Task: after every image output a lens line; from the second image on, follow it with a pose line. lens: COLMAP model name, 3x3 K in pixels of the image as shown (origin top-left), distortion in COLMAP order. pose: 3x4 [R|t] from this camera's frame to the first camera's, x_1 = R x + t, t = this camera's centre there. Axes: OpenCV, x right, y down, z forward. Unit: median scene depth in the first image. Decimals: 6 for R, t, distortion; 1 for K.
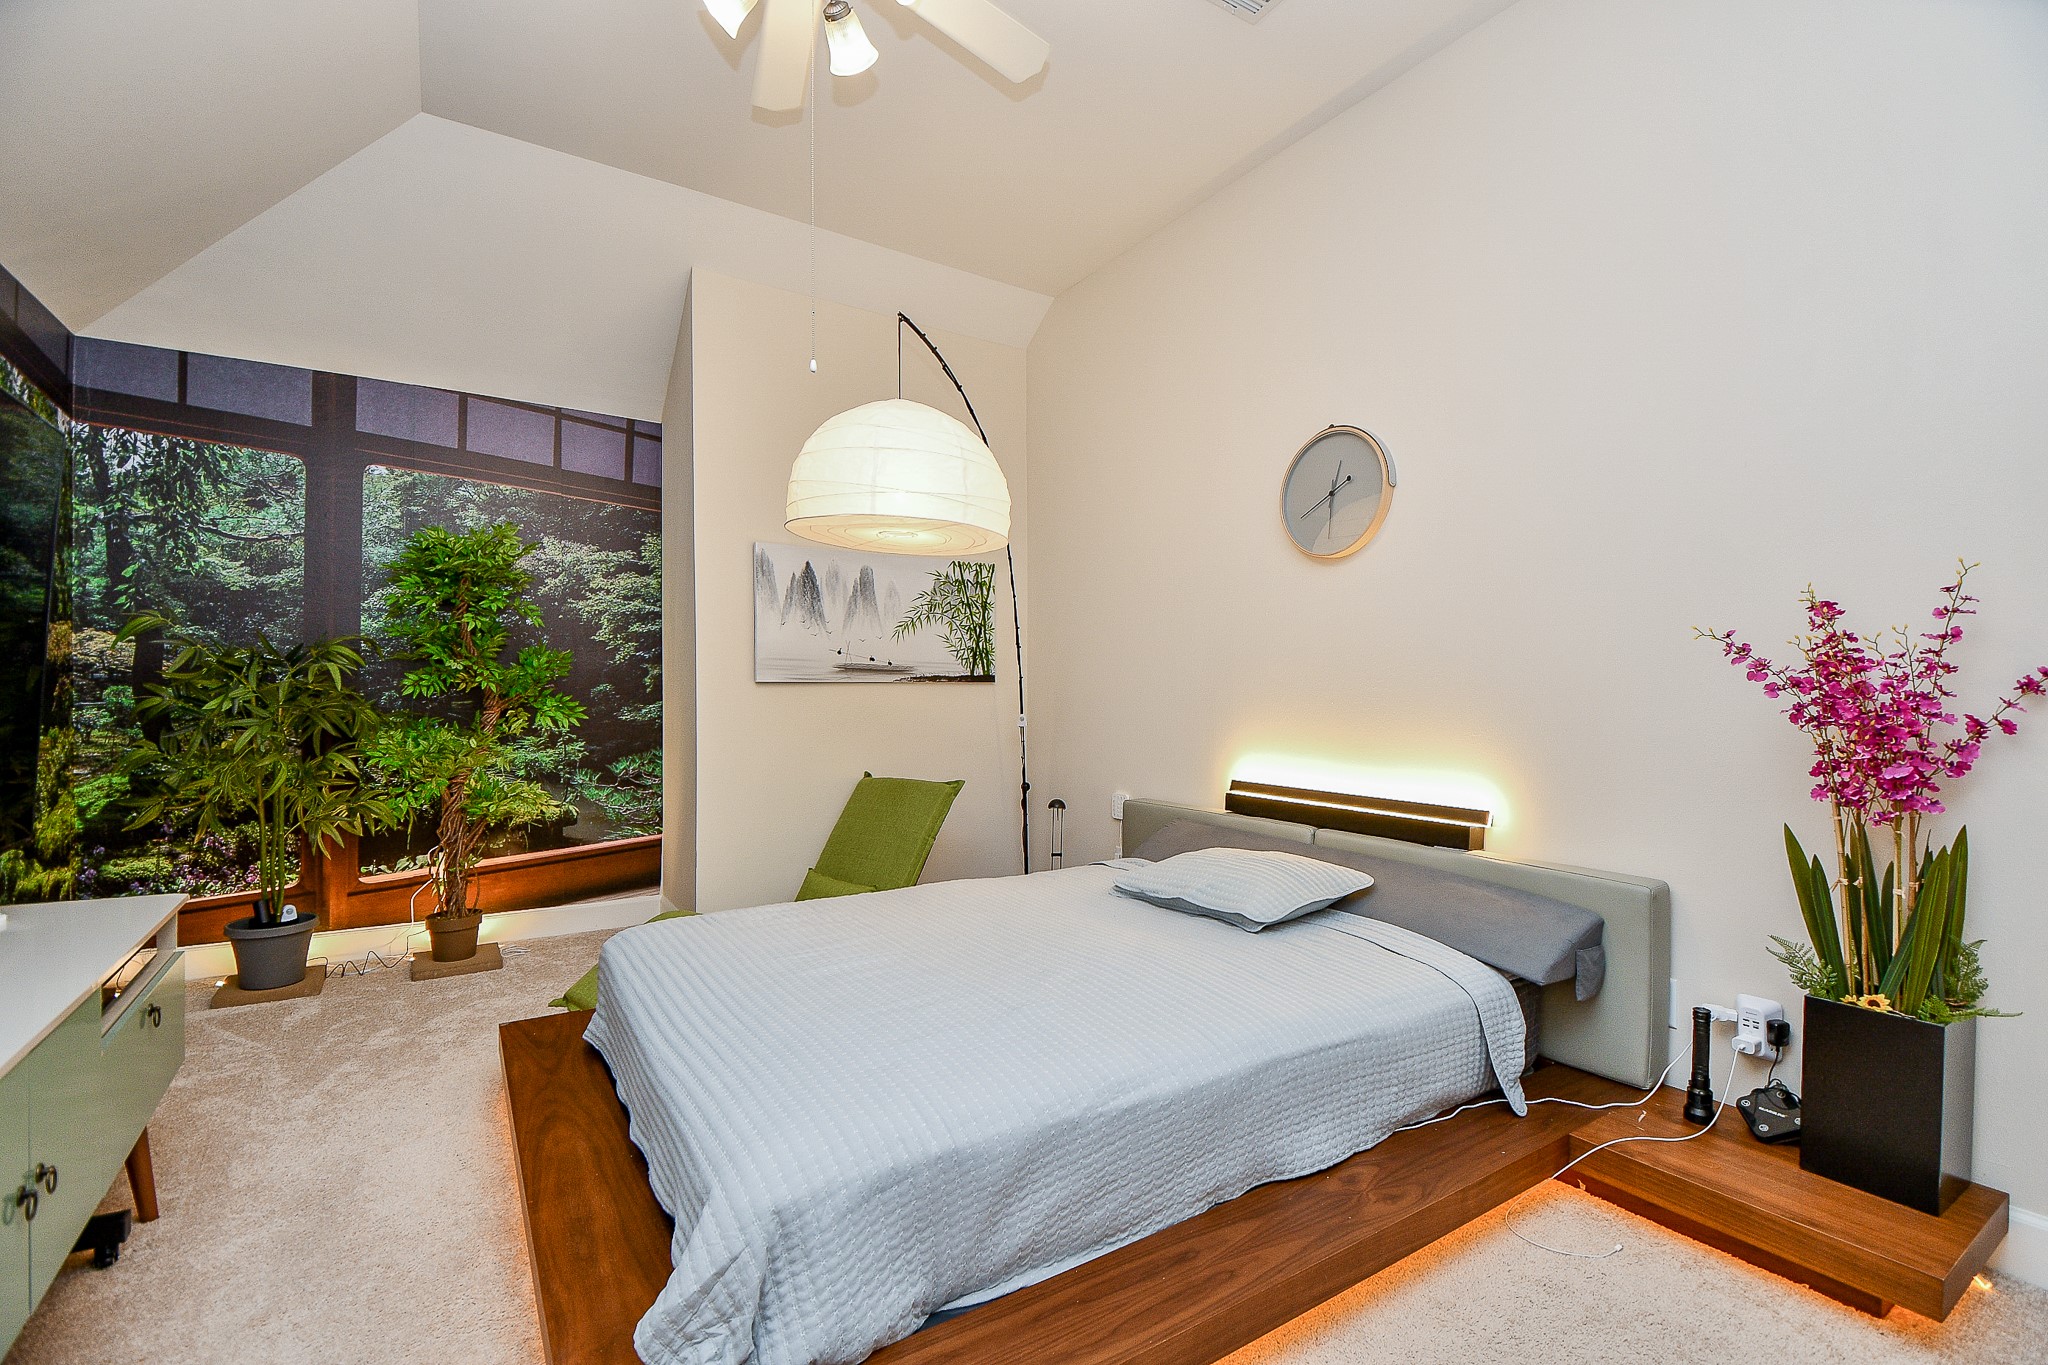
lens RADIAL K [[903.1, 0, 1034.8], [0, 903.1, 691.3], [0, 0, 1]] dist [-0.010496, -0.003923]
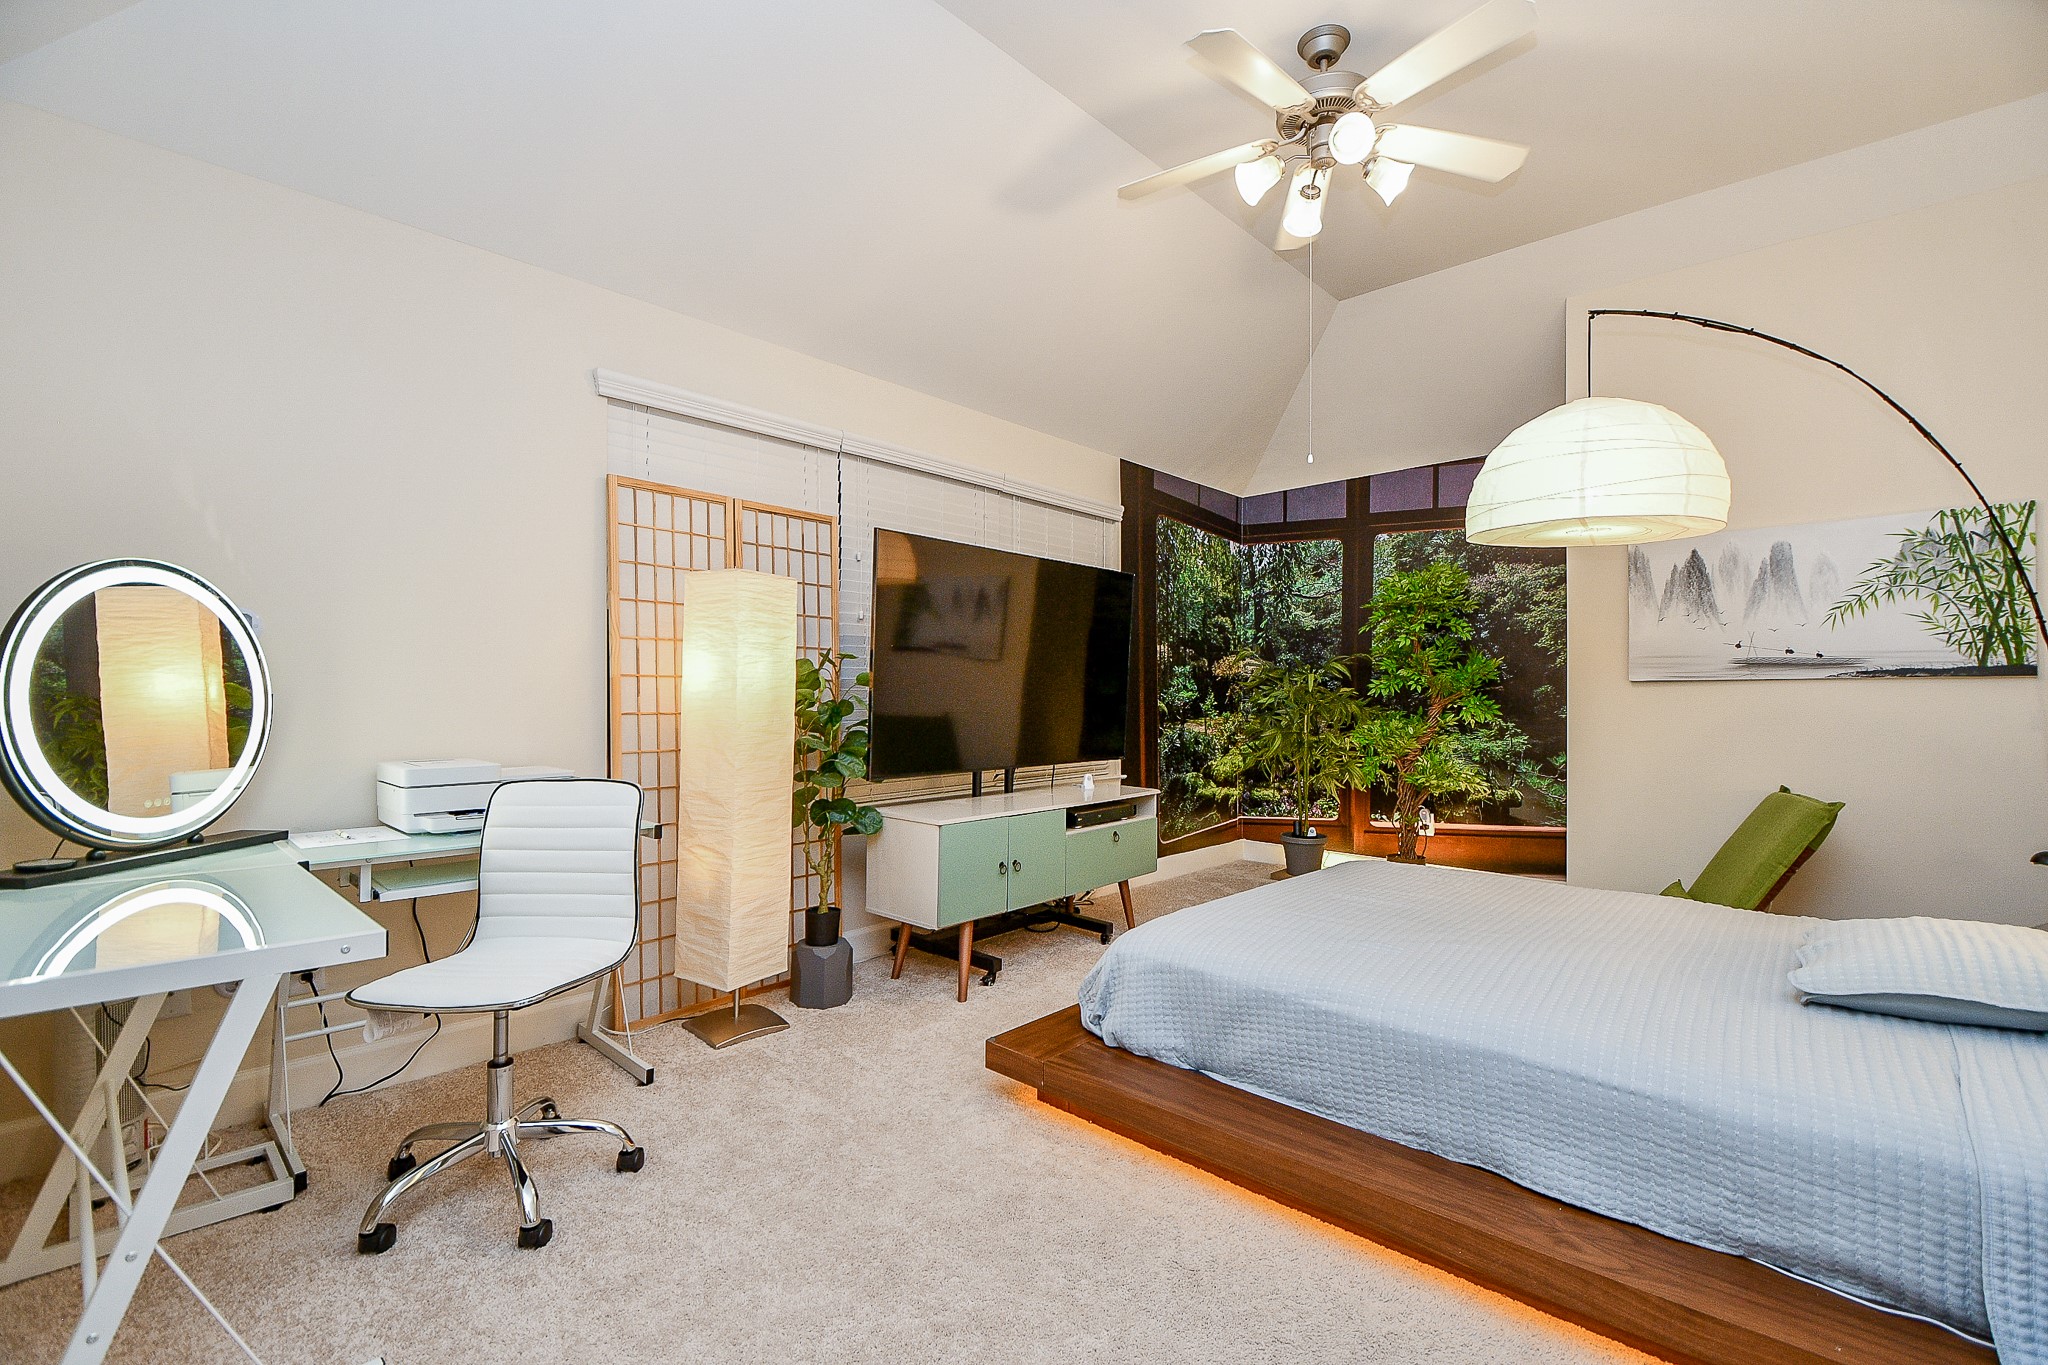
lens RADIAL K [[903.1, 0, 1034.8], [0, 903.1, 691.3], [0, 0, 1]] dist [-0.010496, -0.003923]
pose [[0.214980, -0.007892, -0.976587, 0.550547], [-0.001190, 0.999964, -0.008342, 0.010707], [0.976618, 0.002955, 0.214963, 0.157651]]
